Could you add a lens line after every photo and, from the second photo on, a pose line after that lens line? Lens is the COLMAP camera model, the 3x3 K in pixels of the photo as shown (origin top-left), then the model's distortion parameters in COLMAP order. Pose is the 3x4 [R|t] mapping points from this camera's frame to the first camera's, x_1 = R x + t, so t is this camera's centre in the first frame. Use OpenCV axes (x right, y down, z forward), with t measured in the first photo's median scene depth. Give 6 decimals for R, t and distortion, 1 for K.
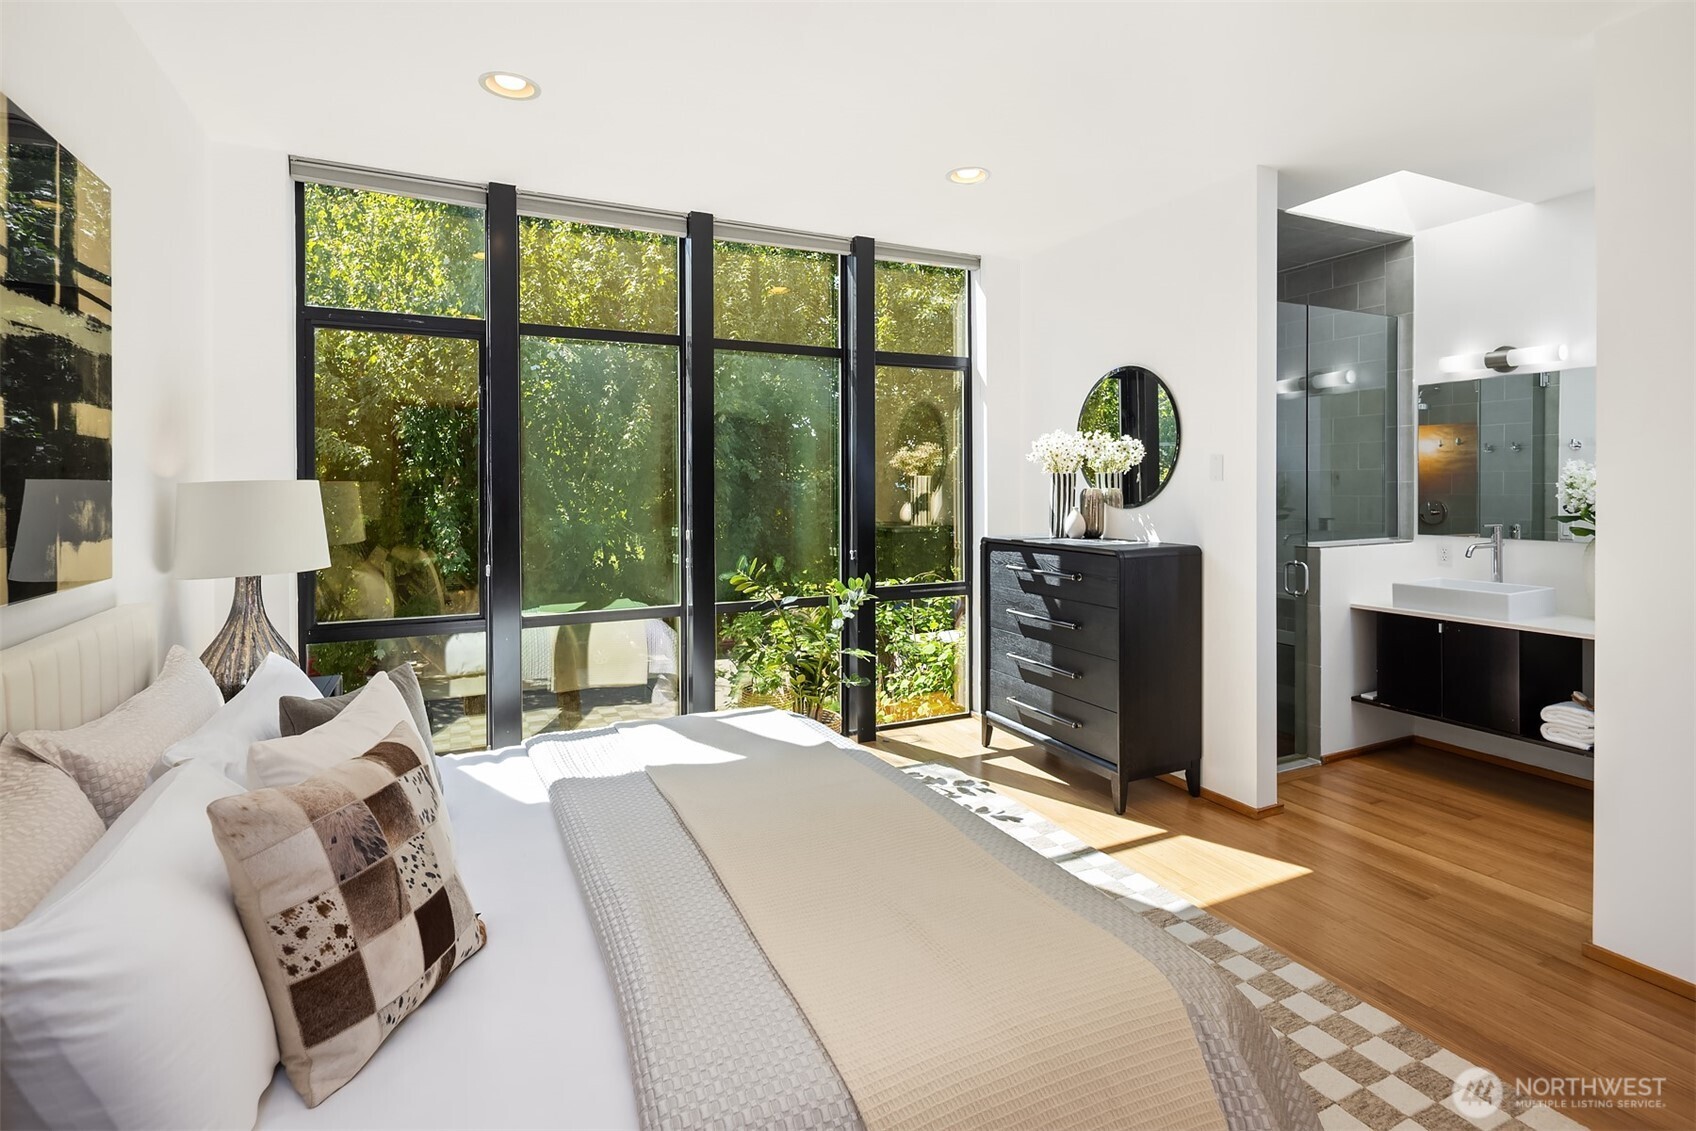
lens RADIAL K [[830.6, 0, 858.0], [0, 830.6, 487.6], [0, 0, 1]] dist [0.001603, -0.000209]
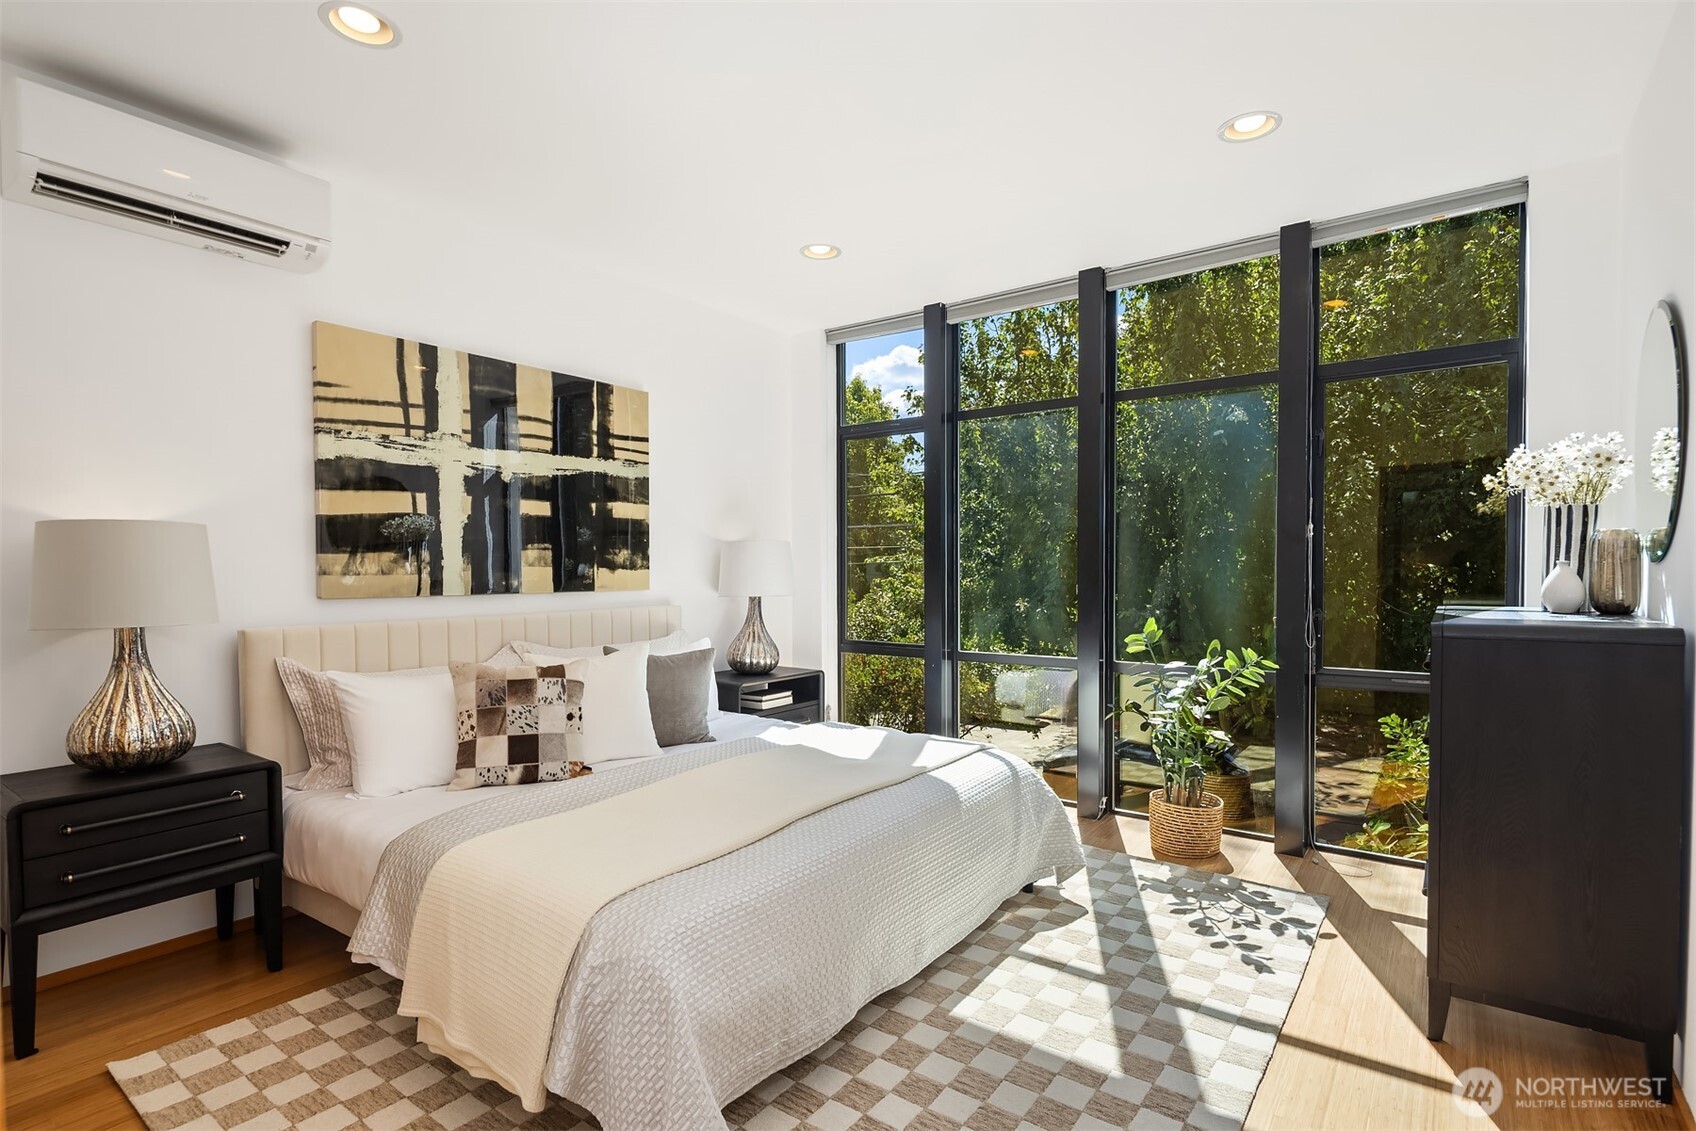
lens RADIAL K [[848.3, 0, 853.7], [0, 848.3, 572.5], [0, 0, 1]] dist [0.001881, -0.000180]
pose [[0.461750, 0.005100, -0.886995, 0.647433], [-0.001694, 0.999987, 0.004868, 0.033286], [0.887008, -0.000745, 0.461753, 0.291219]]
